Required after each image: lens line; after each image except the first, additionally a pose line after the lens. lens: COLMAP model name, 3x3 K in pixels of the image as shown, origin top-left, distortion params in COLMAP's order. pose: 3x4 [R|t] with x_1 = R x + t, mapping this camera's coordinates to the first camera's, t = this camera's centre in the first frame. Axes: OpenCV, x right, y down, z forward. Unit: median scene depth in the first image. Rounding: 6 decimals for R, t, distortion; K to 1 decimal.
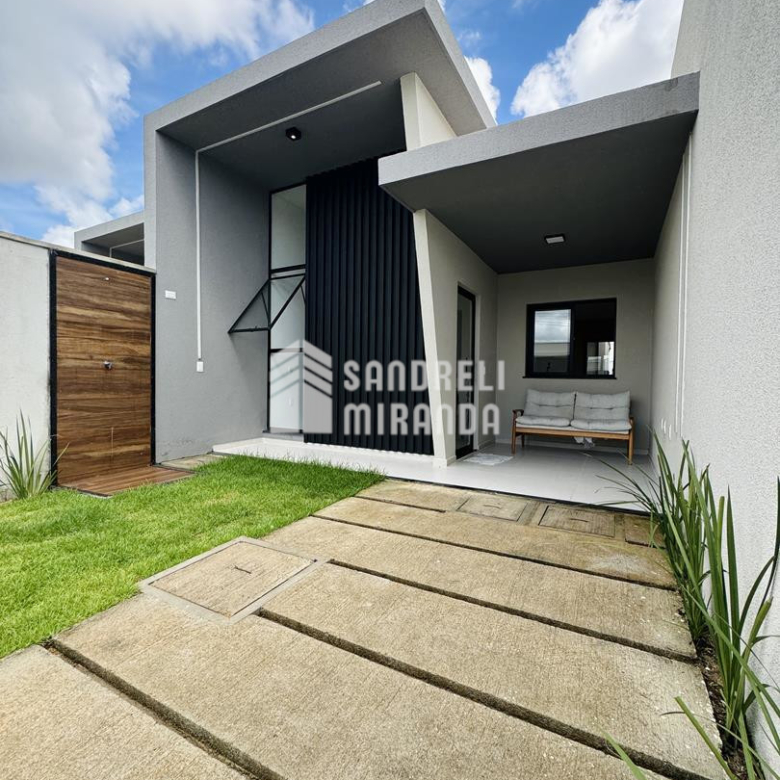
lens RADIAL K [[415.6, 0, 389.1], [0, 415.6, 388.3], [0, 0, 1]] dist [-0.005382, 0.001965]
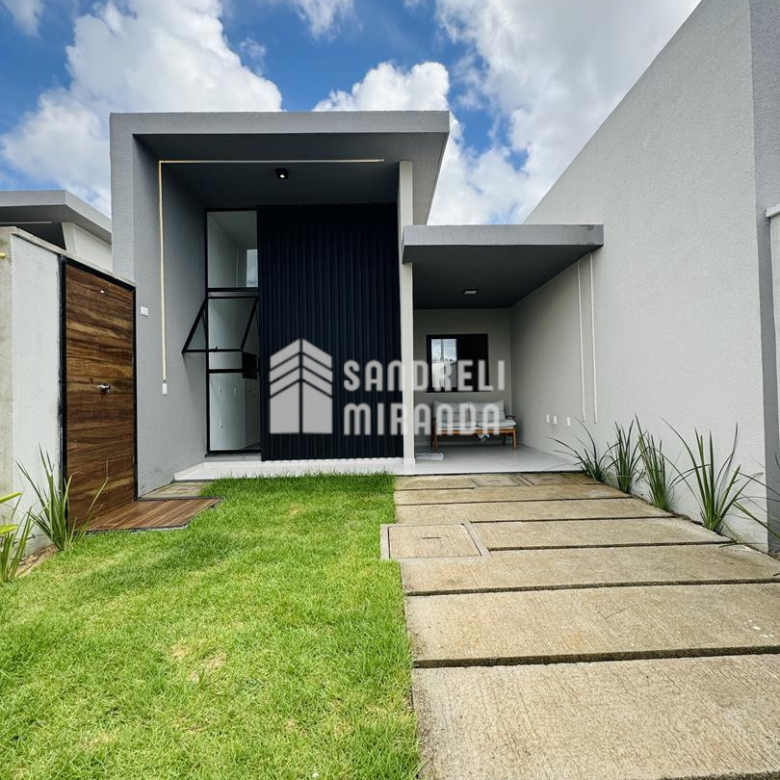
lens RADIAL K [[415.6, 0, 390.5], [0, 415.6, 389.0], [0, 0, 1]] dist [-0.005382, 0.001965]
pose [[0.866449, -0.021850, 0.498787, -0.581591], [0.041740, 0.998715, -0.028758, -0.005579], [-0.497518, 0.045737, 0.866247, -0.062547]]
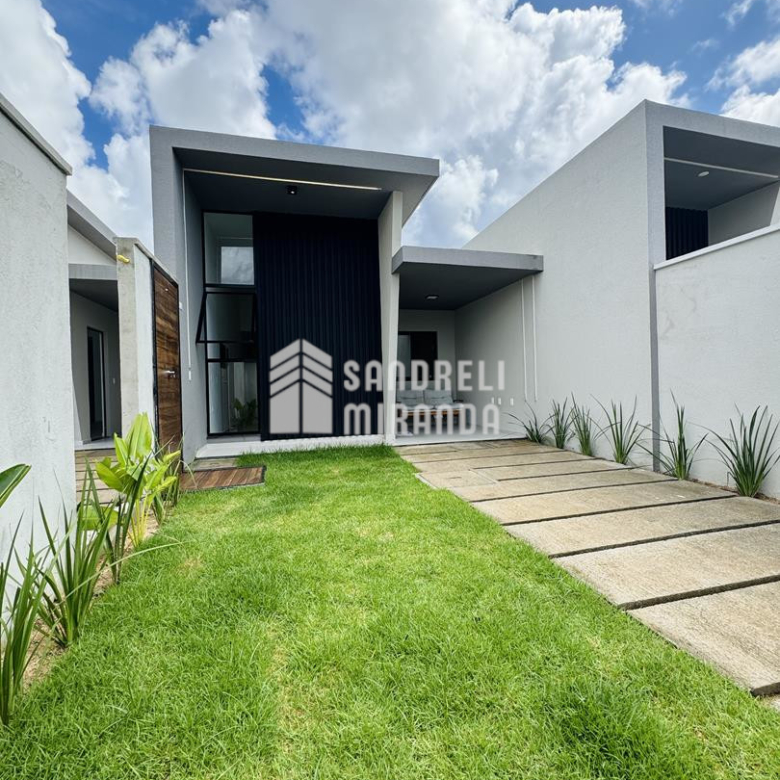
lens RADIAL K [[415.6, 0, 390.6], [0, 415.6, 390.3], [0, 0, 1]] dist [-0.005382, 0.001965]
pose [[0.728510, -0.036594, 0.684057, -0.966665], [0.049060, 0.998795, 0.001183, 0.008302], [-0.683276, 0.032698, 0.729427, -0.110545]]
